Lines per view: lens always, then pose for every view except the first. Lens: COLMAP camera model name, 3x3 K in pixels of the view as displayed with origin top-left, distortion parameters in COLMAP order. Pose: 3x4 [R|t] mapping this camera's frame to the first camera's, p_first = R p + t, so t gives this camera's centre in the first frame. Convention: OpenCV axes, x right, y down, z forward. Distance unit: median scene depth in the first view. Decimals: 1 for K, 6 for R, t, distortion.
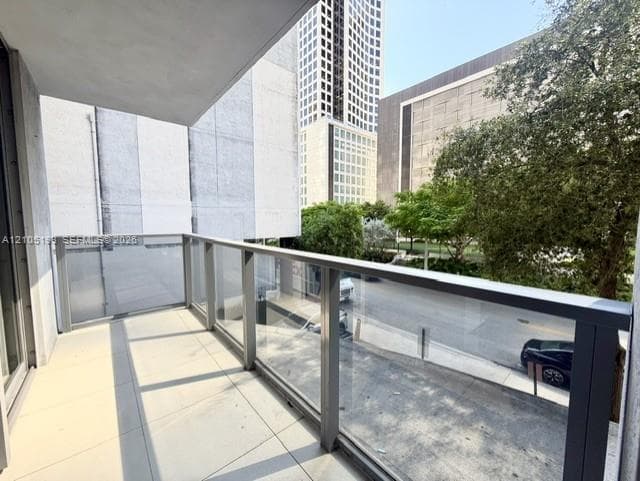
lens RADIAL K [[253.9, 0, 321.7], [0, 253.9, 241.2], [0, 0, 1]] dist [0.003477, 0.000609]
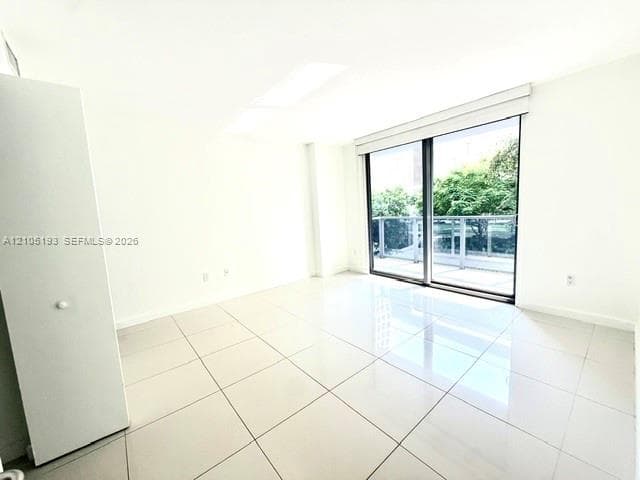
lens RADIAL K [[253.9, 0, 319.9], [0, 253.9, 240.5], [0, 0, 1]] dist [0.003477, 0.000609]
pose [[0.998822, -0.043507, -0.021474, -0.182473], [0.044374, 0.998145, 0.041690, 0.011146], [0.019620, -0.042594, 0.998900, -0.162118]]
